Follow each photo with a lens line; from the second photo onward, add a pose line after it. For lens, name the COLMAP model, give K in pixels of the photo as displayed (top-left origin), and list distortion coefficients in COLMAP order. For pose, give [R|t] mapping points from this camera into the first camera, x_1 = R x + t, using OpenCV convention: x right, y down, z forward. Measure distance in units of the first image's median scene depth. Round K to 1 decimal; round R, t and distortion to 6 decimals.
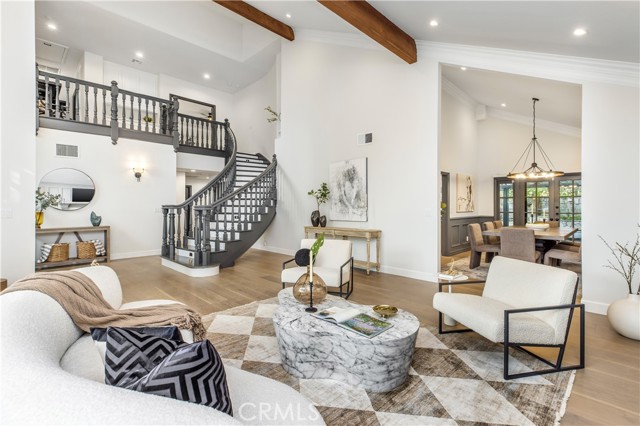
lens RADIAL K [[288.3, 0, 326.0], [0, 288.3, 208.9], [0, 0, 1]] dist [0.007762, -0.001129]
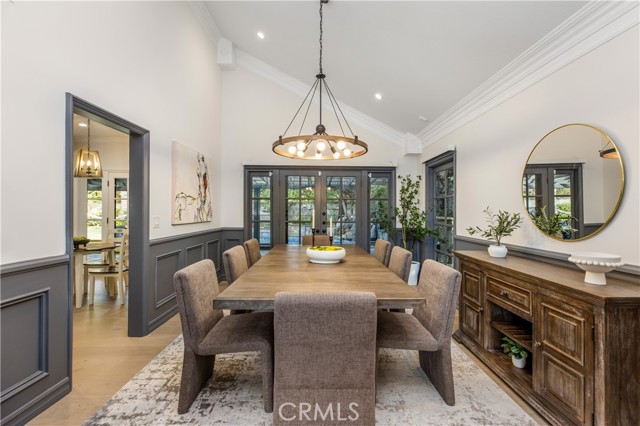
lens RADIAL K [[272.0, 0, 320.4], [0, 272.0, 214.4], [0, 0, 1]] dist [-0.000588, -0.000271]
pose [[0.687107, 0.003749, 0.726546, 0.296373], [-0.003761, 0.999992, -0.001603, -0.005342], [-0.726546, -0.001631, 0.687116, 0.526086]]
